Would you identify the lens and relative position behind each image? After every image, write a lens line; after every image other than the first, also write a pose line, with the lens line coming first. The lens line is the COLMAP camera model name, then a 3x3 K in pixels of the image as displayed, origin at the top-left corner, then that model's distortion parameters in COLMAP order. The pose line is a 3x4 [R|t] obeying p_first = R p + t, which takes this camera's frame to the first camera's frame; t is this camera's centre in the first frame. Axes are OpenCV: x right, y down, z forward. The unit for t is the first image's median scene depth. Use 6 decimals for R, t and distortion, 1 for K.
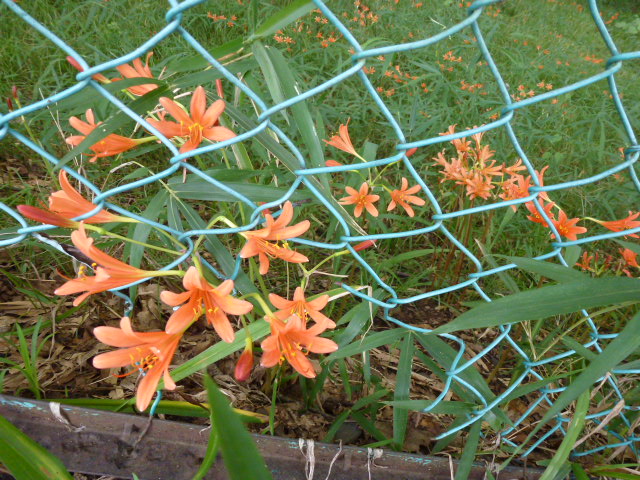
lens RADIAL K [[500.9, 0, 320.0], [0, 500.9, 240.0], [0, 0, 1]] dist [-0.006395, -0.001723]
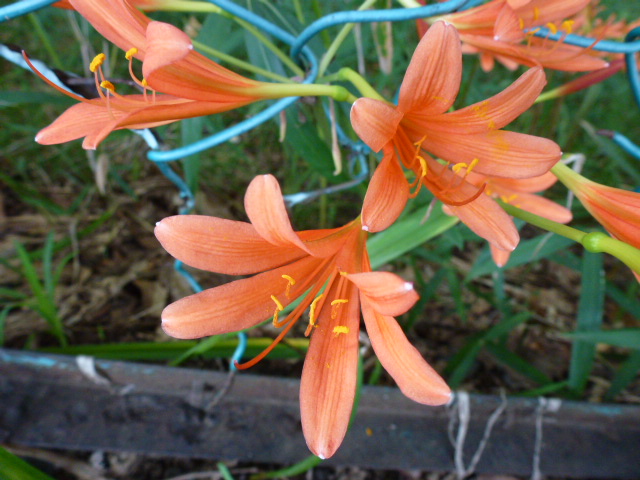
lens RADIAL K [[500.9, 0, 320.0], [0, 500.9, 240.0], [0, 0, 1]] dist [-0.006395, -0.001723]
pose [[0.998454, -0.039274, -0.039332, -0.183505], [0.045389, 0.984556, 0.169085, 0.075530], [0.032084, -0.170609, 0.984816, 0.373594]]
